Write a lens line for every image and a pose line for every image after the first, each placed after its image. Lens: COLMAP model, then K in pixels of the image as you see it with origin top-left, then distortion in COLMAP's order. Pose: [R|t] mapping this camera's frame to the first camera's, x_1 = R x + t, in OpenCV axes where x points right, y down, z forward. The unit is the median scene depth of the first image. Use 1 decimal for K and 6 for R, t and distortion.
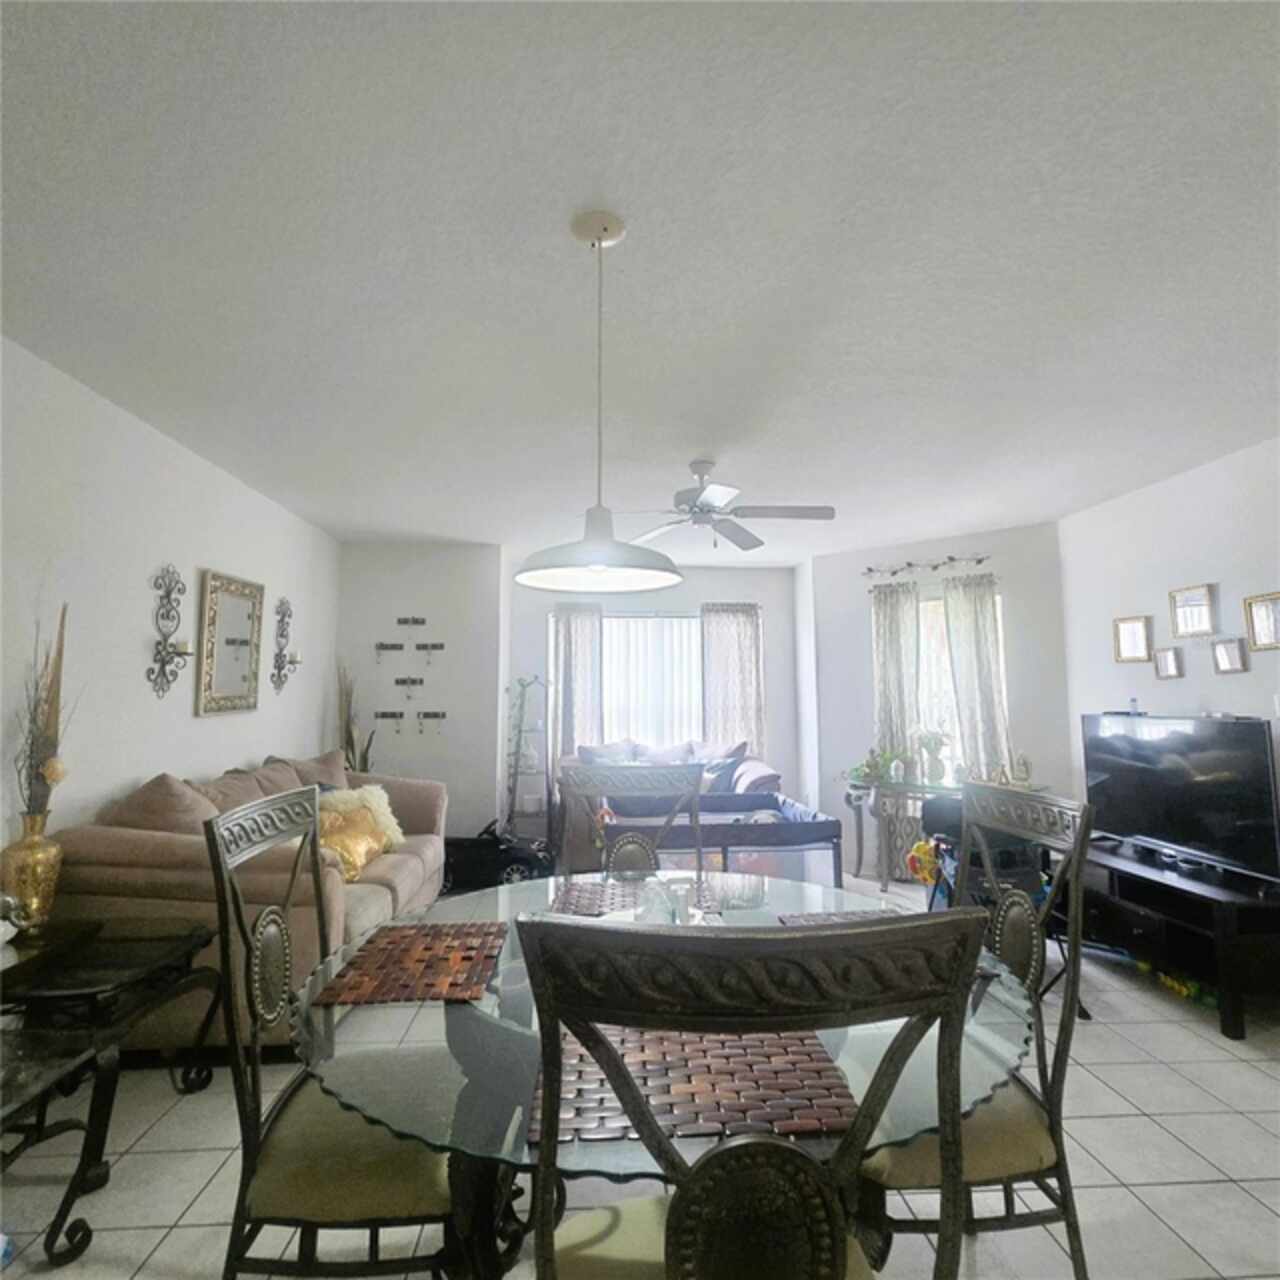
lens RADIAL K [[752.3, 0, 652.3], [0, 752.3, 630.7], [0, 0, 1]] dist [-0.000119, 0.000649]
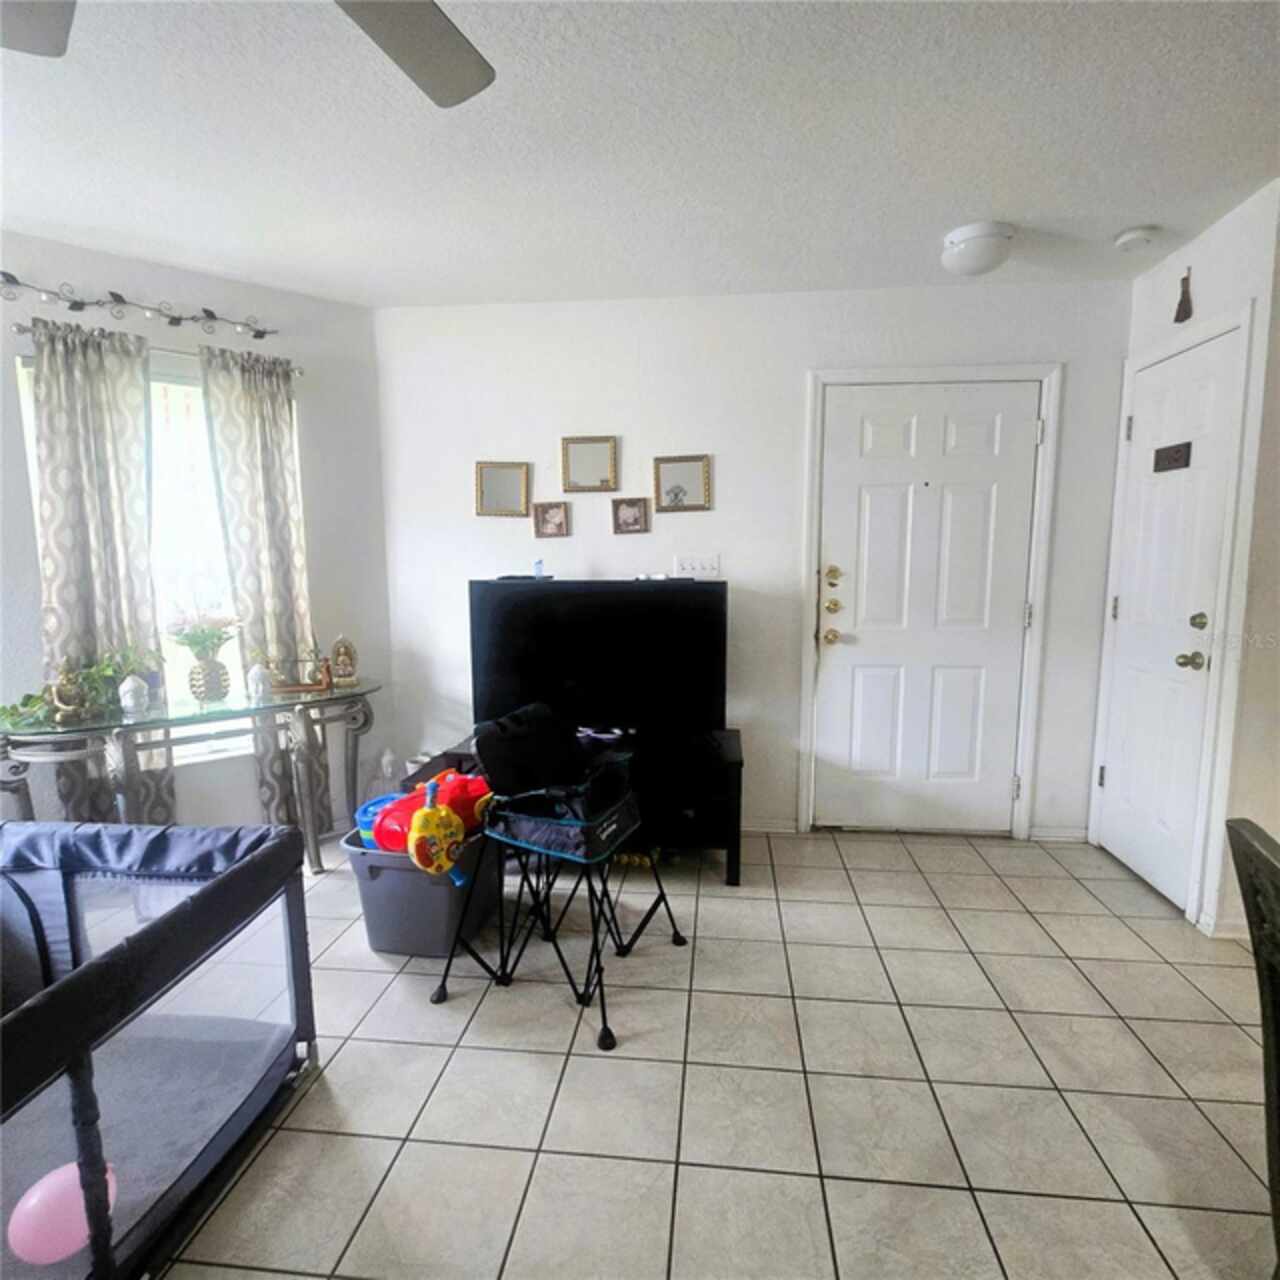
lens RADIAL K [[705.2, 0, 649.1], [0, 705.2, 641.8], [0, 0, 1]] dist [-0.004040, 0.001522]
pose [[0.167144, -0.117148, 0.978948, -0.095383], [-0.089356, 0.987030, 0.133371, 0.047304], [-0.981875, -0.109767, 0.154508, 0.554444]]
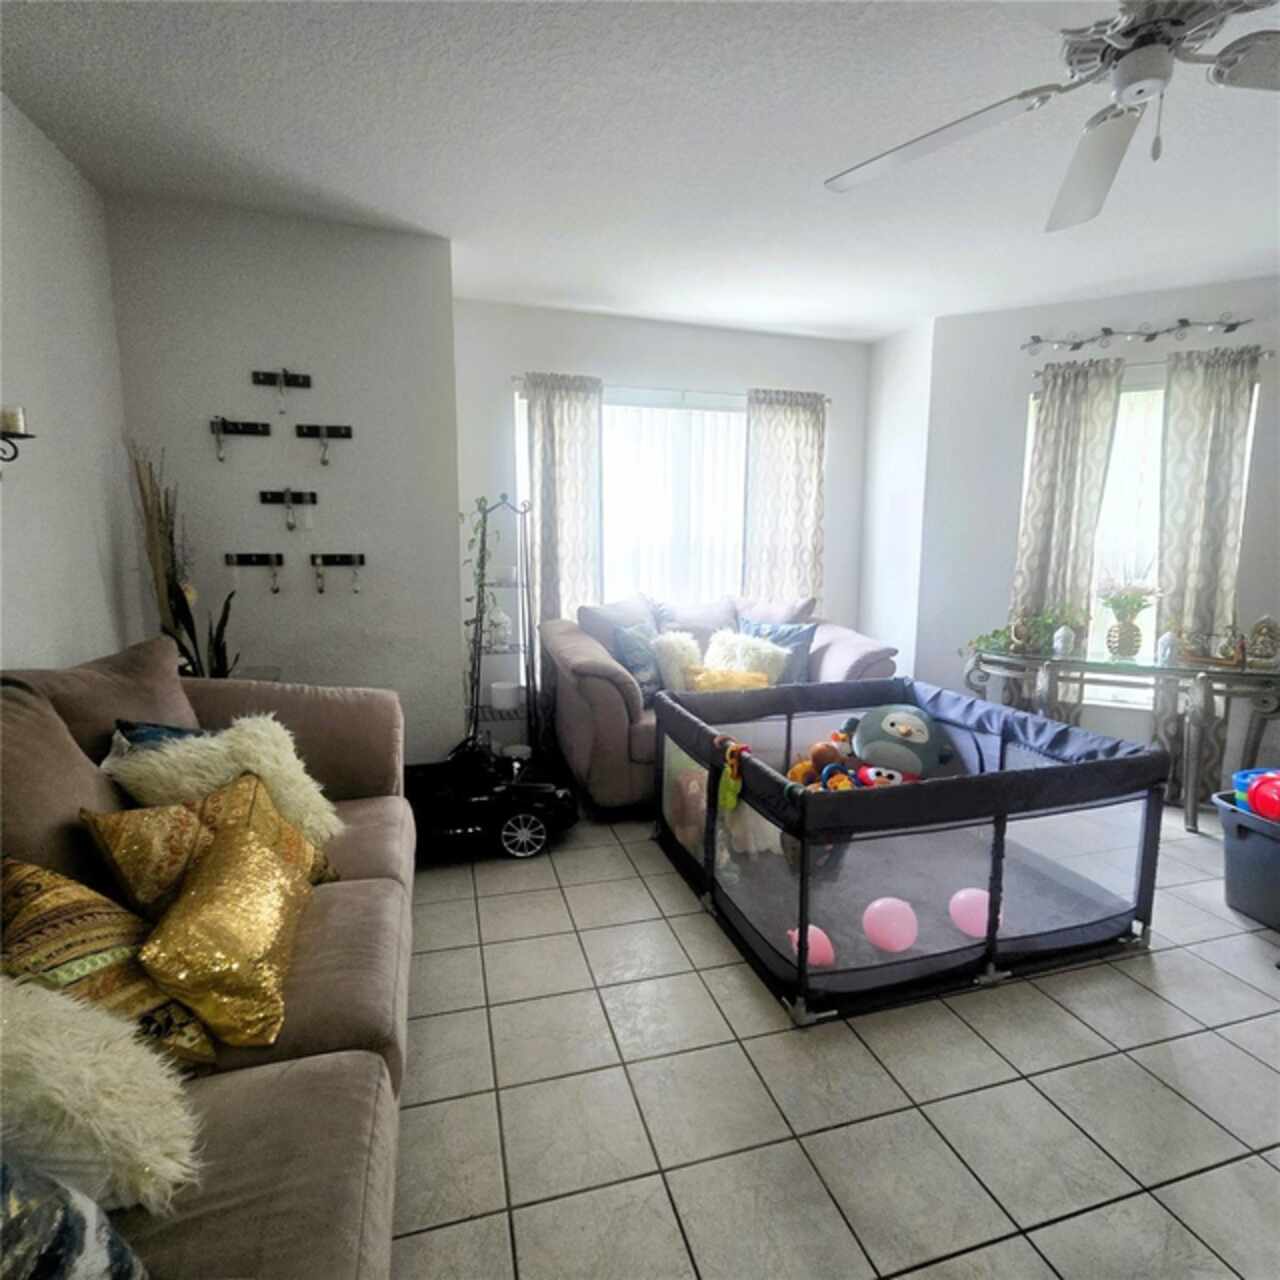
lens RADIAL K [[705.2, 0, 649.1], [0, 705.2, 641.8], [0, 0, 1]] dist [-0.004040, 0.001522]
pose [[0.974424, -0.023470, 0.223490, -0.192129], [-0.030588, 0.971422, 0.235380, 0.042620], [-0.222627, -0.236196, 0.945859, 0.454352]]
